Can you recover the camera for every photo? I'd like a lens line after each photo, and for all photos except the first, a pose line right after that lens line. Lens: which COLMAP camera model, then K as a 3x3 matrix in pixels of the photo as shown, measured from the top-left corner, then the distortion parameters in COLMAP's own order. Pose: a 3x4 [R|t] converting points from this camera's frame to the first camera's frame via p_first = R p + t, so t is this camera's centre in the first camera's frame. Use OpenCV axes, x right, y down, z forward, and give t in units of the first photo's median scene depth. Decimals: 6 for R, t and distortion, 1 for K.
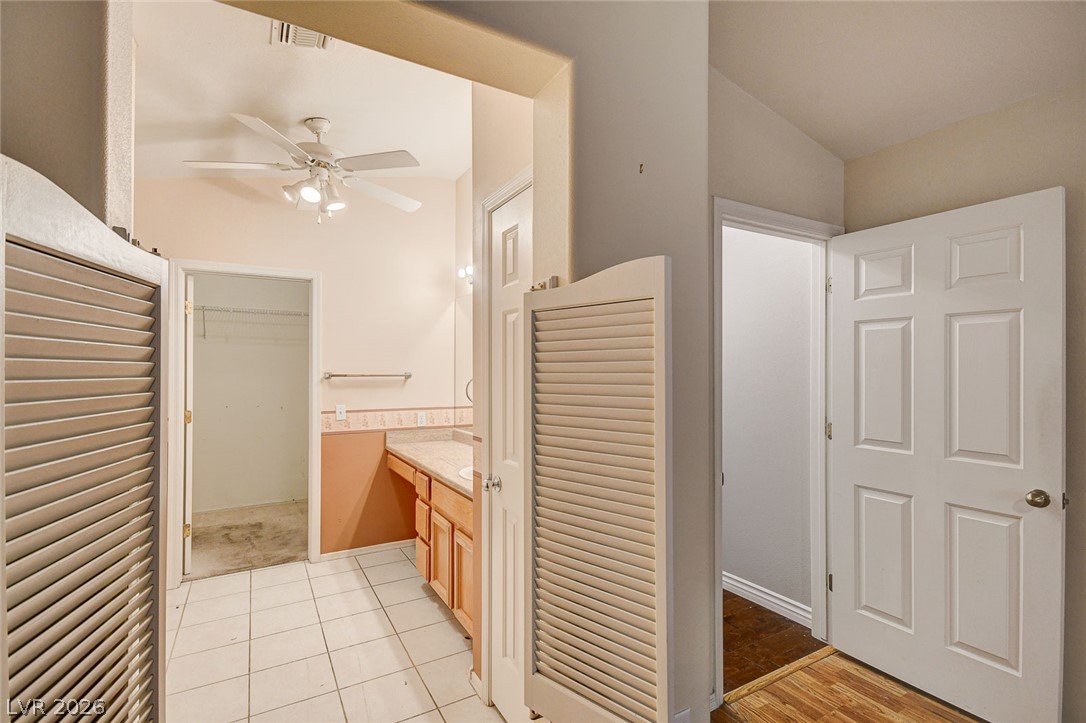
lens RADIAL K [[493.8, 0, 538.6], [0, 493.8, 366.6], [0, 0, 1]] dist [0.011228, -0.000150]
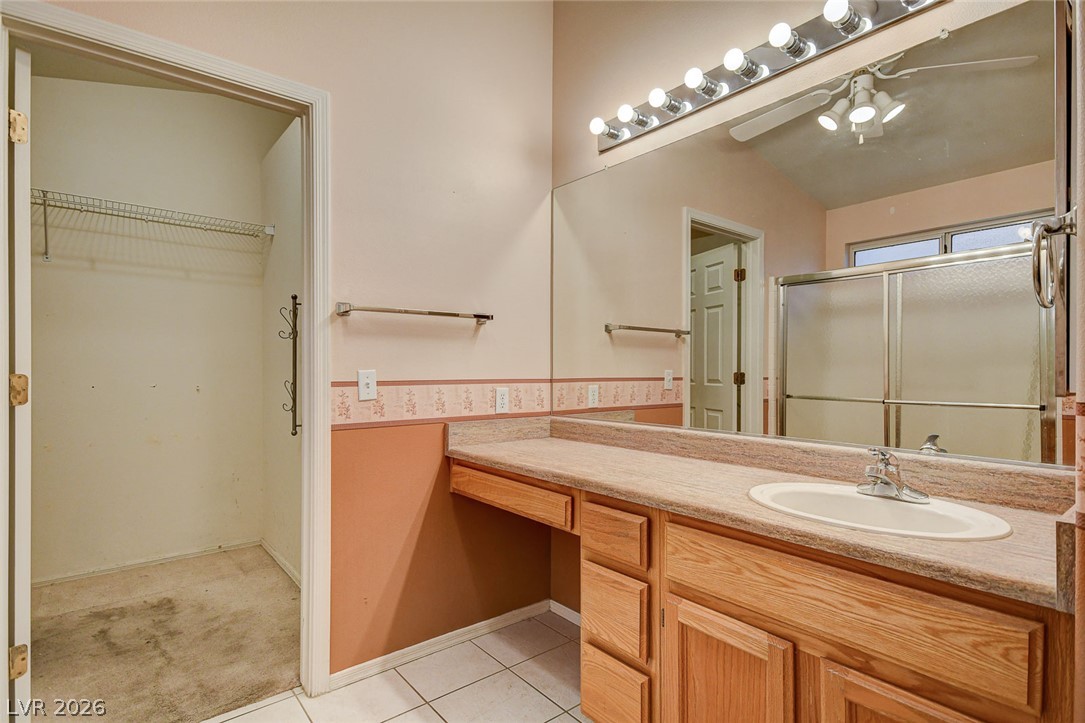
lens RADIAL K [[544.2, 0, 539.3], [0, 544.2, 367.9], [0, 0, 1]] dist [0.019741, -0.004142]
pose [[0.987831, 0.001735, 0.155520, -0.312475], [-0.003403, 0.999939, 0.010461, 0.068982], [-0.155492, -0.010863, 0.987777, 0.427209]]
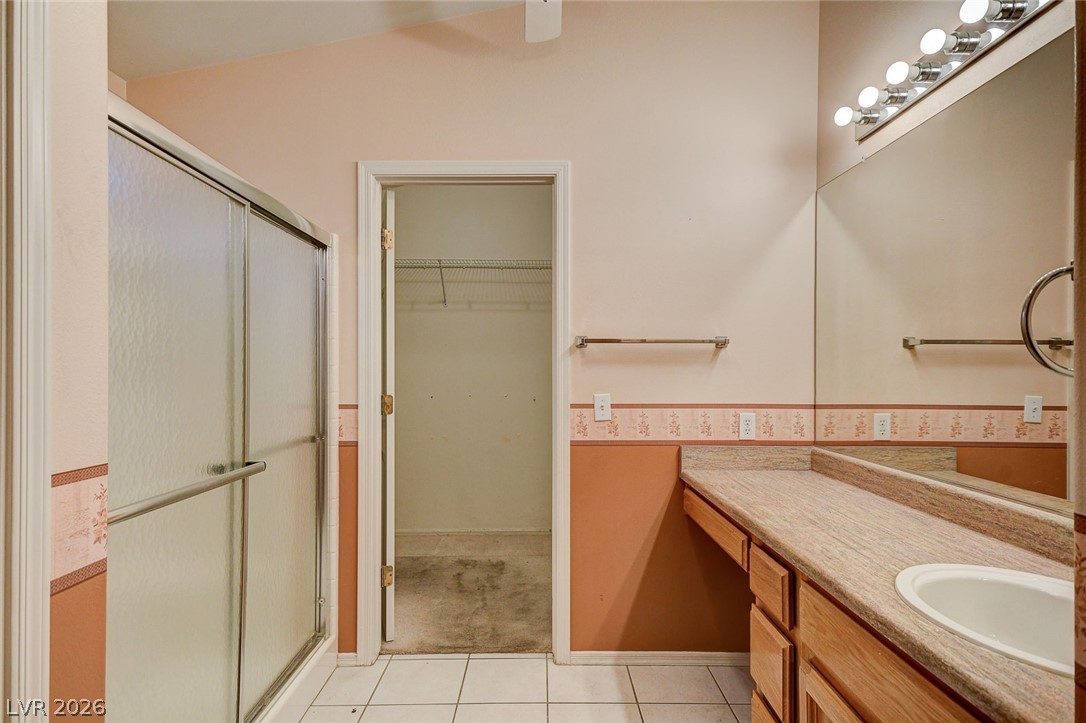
lens RADIAL K [[585.8, 0, 540.5], [0, 585.8, 370.0], [0, 0, 1]] dist [0.024024, 0.000991]
pose [[0.865773, 0.002888, -0.500429, -0.124613], [0.004210, 0.999906, 0.013054, 0.040952], [0.500420, -0.013408, 0.865679, 0.381646]]
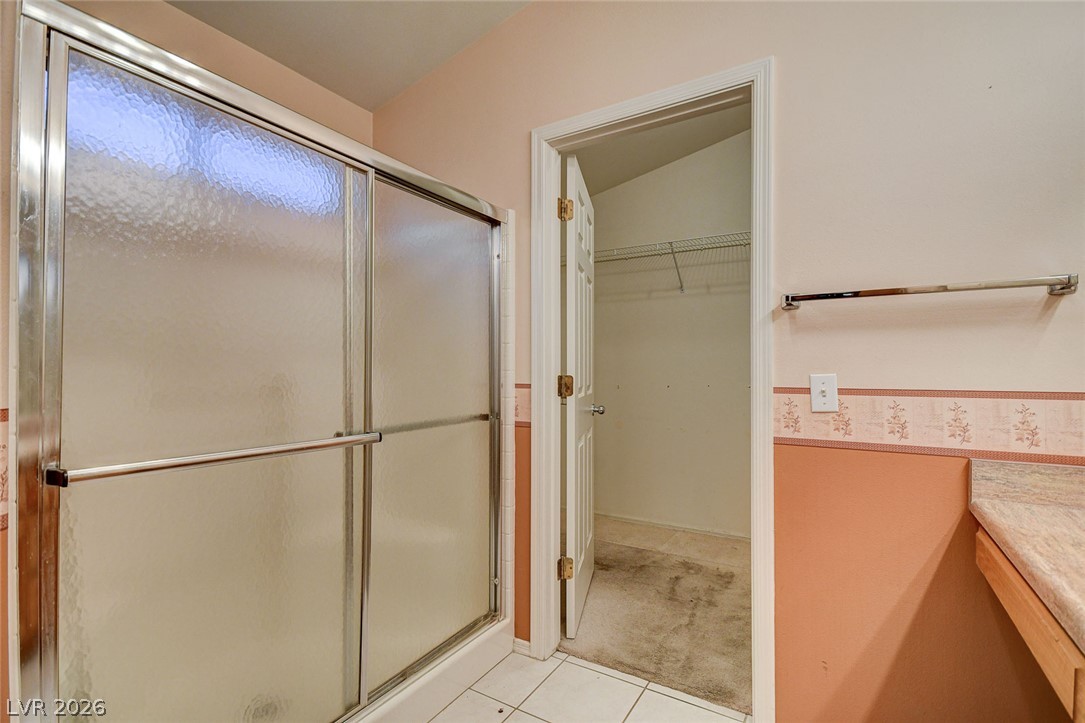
lens RADIAL K [[505.1, 0, 541.3], [0, 505.1, 368.8], [0, 0, 1]] dist [0.017867, -0.004761]
pose [[0.471942, -0.001330, -0.881629, -0.147126], [0.008200, 0.999962, 0.002881, 0.070210], [0.881591, -0.008589, 0.471935, 0.604998]]
